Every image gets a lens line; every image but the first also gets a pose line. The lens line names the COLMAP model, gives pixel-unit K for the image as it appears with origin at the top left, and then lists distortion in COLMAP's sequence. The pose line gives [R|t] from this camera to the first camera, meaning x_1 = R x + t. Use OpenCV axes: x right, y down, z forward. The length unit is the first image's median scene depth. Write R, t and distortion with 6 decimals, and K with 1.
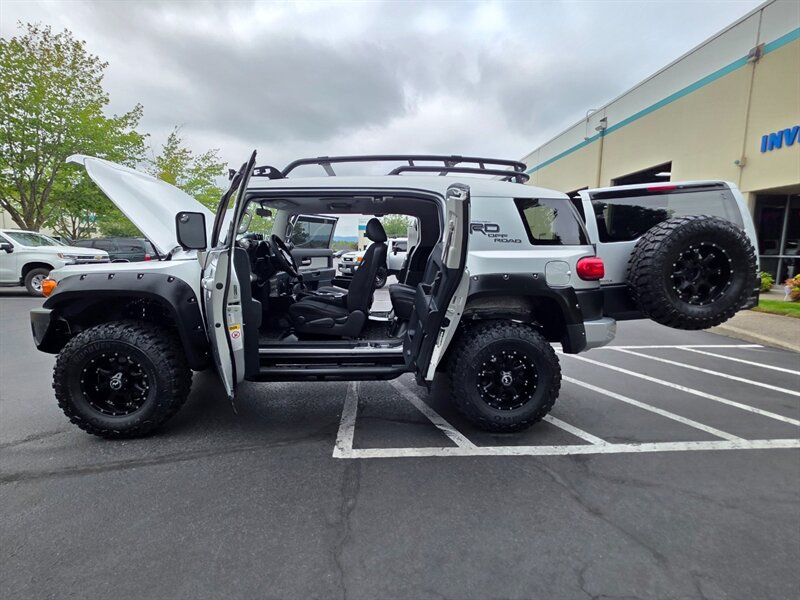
lens RADIAL K [[386.5, 0, 400.0], [0, 386.5, 300.0], [0, 0, 1]] dist [0.000996, -0.000642]
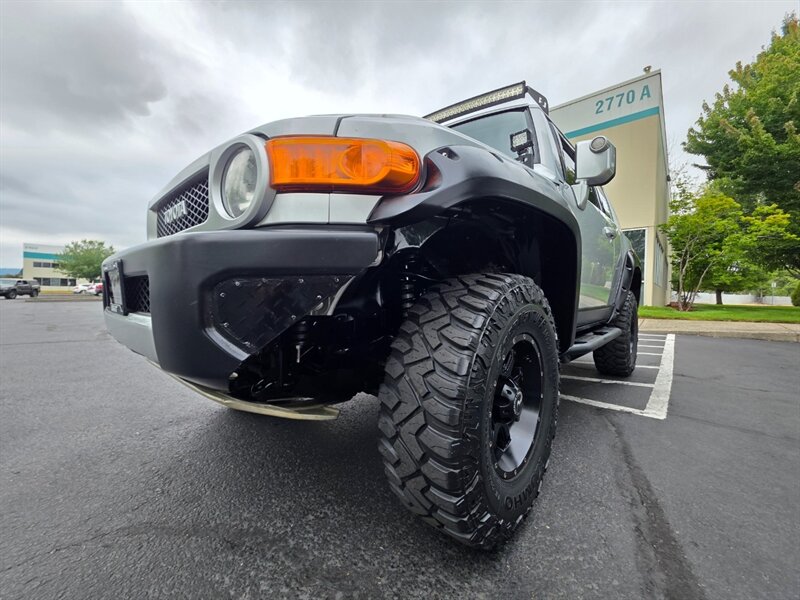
lens RADIAL K [[319.7, 0, 401.0], [0, 319.7, 299.7], [0, 0, 1]] dist [0.000135, -0.000119]
pose [[0.705319, -0.011849, 0.708791, -1.011256], [0.082103, 0.994497, -0.065076, 0.095832], [-0.704119, 0.104094, 0.702411, 0.743748]]
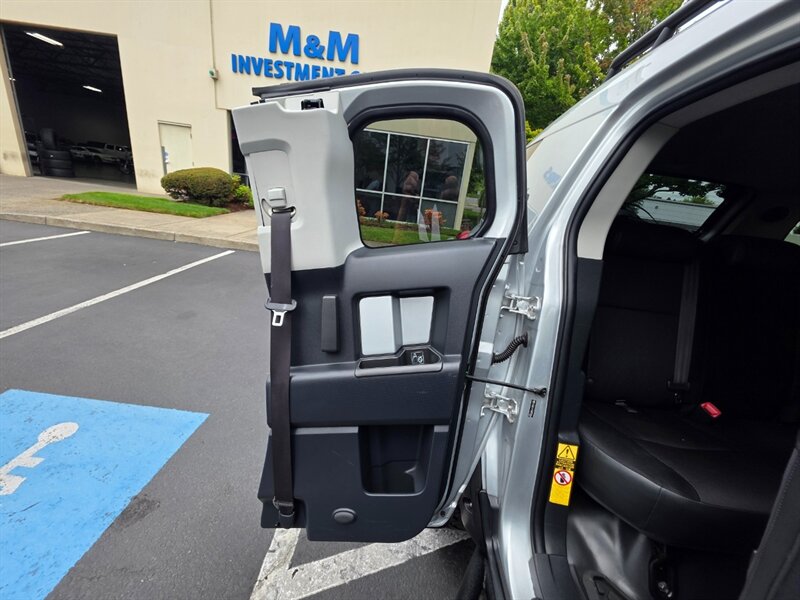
lens RADIAL K [[324.2, 0, 402.6], [0, 324.2, 299.3], [0, 0, 1]] dist [0.000764, 0.000107]
pose [[0.091411, -0.319731, 0.943088, -0.247280], [0.002185, 0.947116, 0.320885, -0.268693], [-0.995811, -0.027272, 0.087276, 1.609755]]
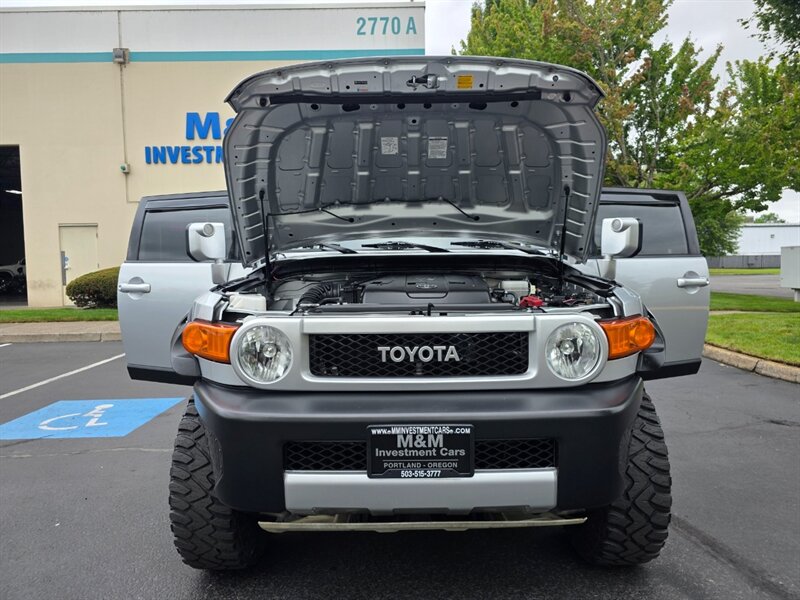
lens RADIAL K [[543.1, 0, 407.0], [0, 543.1, 298.0], [0, 0, 1]] dist [0.040095, -0.040317]
pose [[0.054496, -0.069833, 0.996069, -1.521198], [0.140913, 0.988106, 0.061565, -0.154423], [-0.988521, 0.137004, 0.063688, 1.161247]]
